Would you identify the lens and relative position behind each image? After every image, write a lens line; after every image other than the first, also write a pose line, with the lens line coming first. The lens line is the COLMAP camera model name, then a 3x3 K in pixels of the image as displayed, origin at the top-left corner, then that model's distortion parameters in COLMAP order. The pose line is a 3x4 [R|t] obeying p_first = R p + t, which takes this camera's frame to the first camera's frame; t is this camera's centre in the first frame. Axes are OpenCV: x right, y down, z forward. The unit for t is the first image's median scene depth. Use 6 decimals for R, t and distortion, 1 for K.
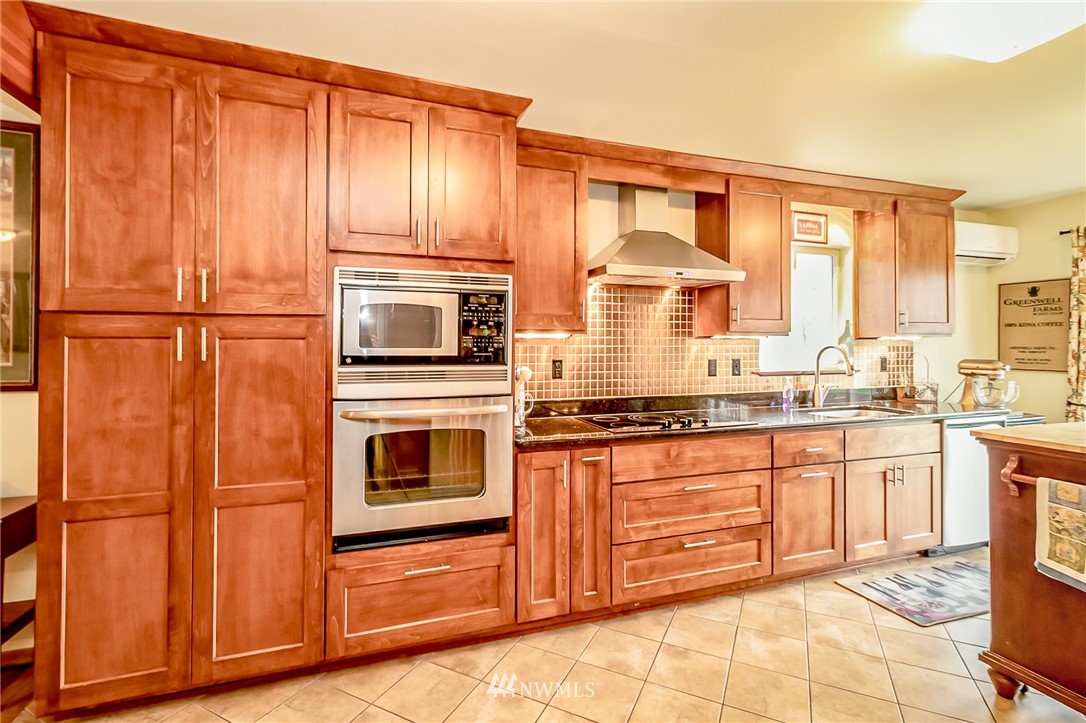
lens RADIAL K [[503.0, 0, 530.8], [0, 503.0, 338.0], [0, 0, 1]] dist [0.001737, 0.000464]
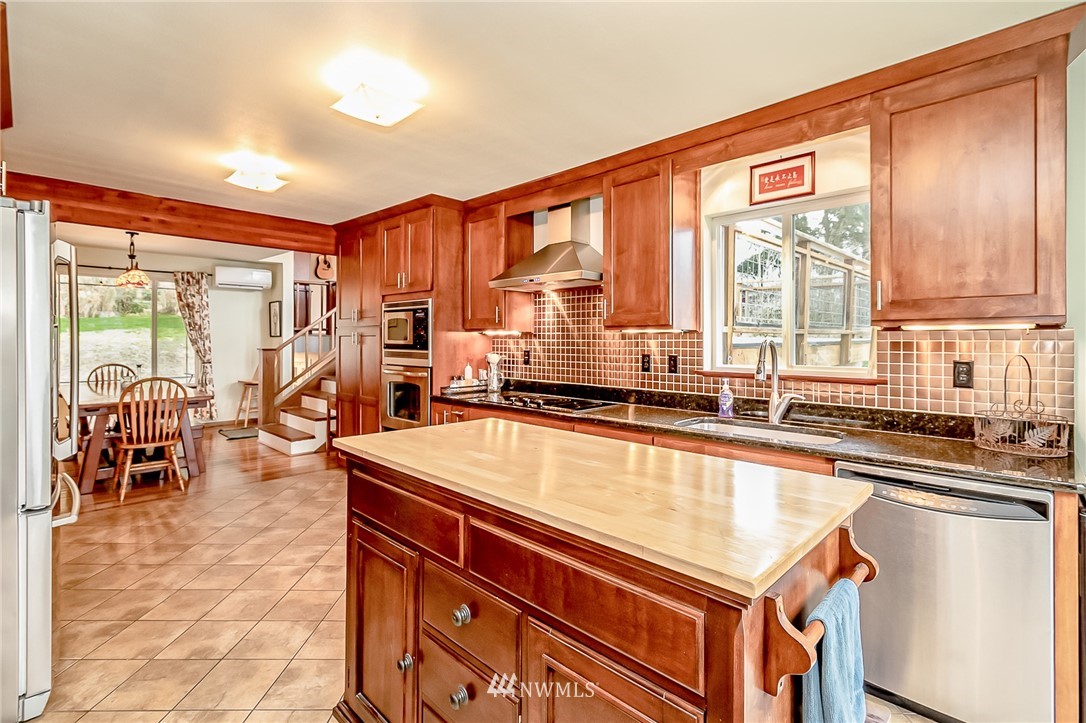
lens RADIAL K [[503.0, 0, 530.8], [0, 503.0, 338.0], [0, 0, 1]] dist [0.001737, 0.000464]
pose [[0.443782, -0.001784, -0.896133, 1.783191], [0.011268, 0.999930, 0.003589, 0.008439], [0.896064, -0.011691, 0.443771, 0.581940]]
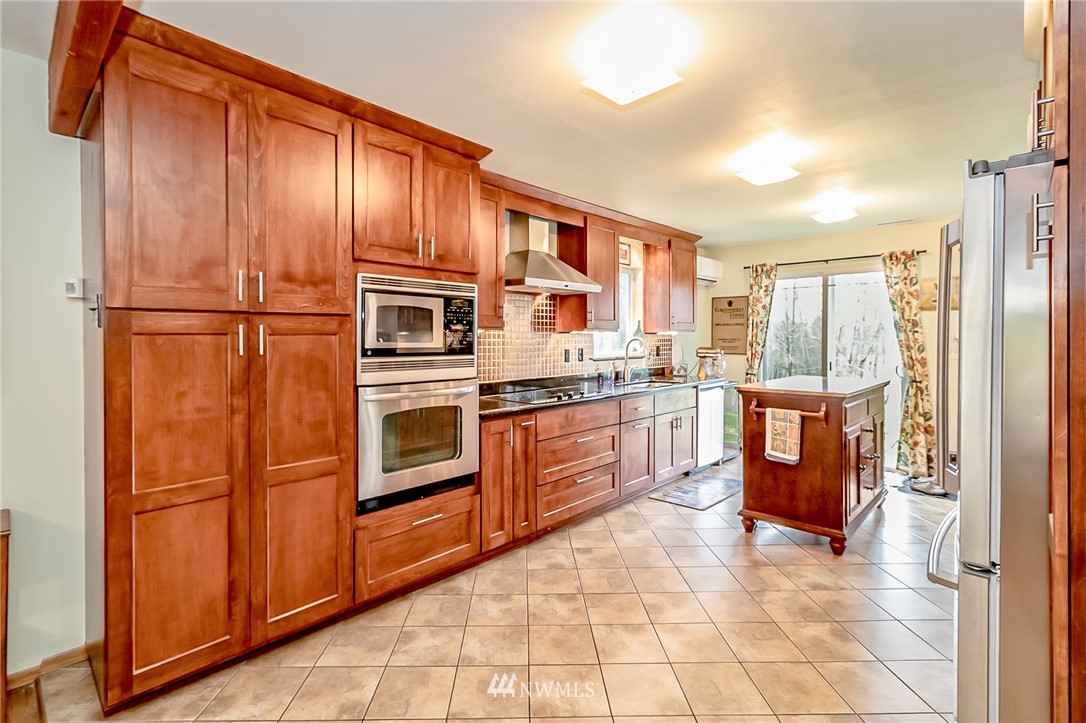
lens RADIAL K [[515.7, 0, 522.3], [0, 515.7, 341.2], [0, 0, 1]] dist [-0.001191, 0.000115]
pose [[0.888638, -0.007559, 0.458548, -0.578928], [-0.000605, 0.999844, 0.017655, -0.004513], [-0.458610, -0.015967, 0.888494, -0.239555]]
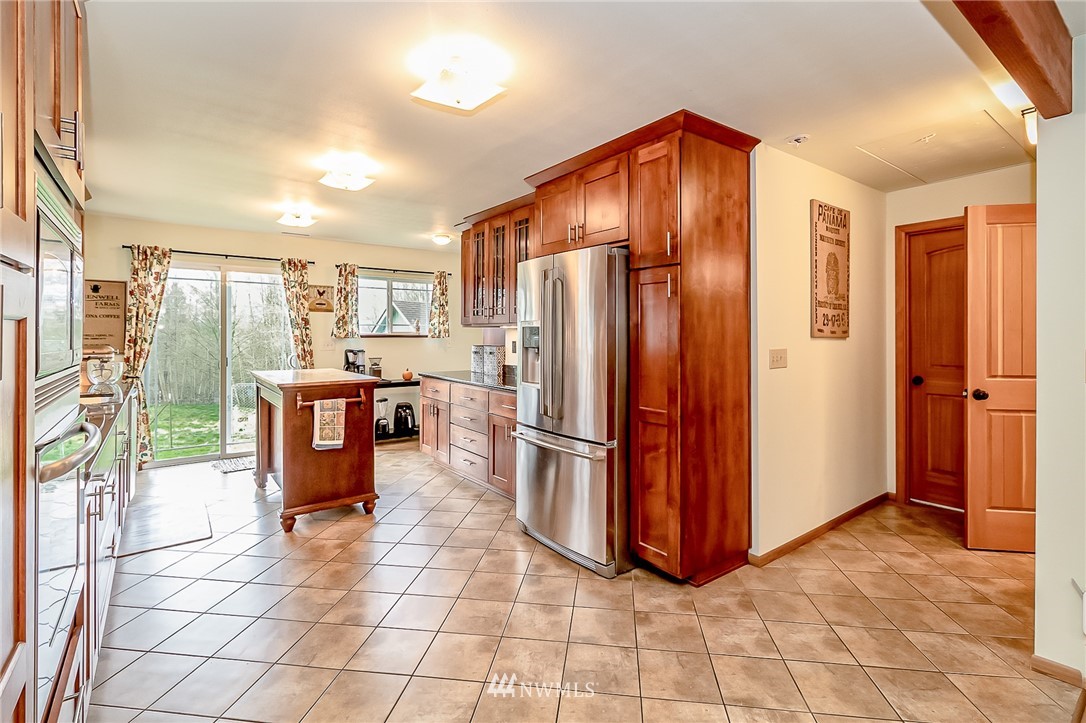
lens RADIAL K [[505.0, 0, 560.2], [0, 505.0, 332.9], [0, 0, 1]] dist [0.001167, 0.000183]
pose [[-0.340837, -0.001591, 0.940121, -0.976349], [-0.011012, 0.999937, -0.002300, 0.008474], [-0.940058, -0.011137, -0.340833, 0.670605]]
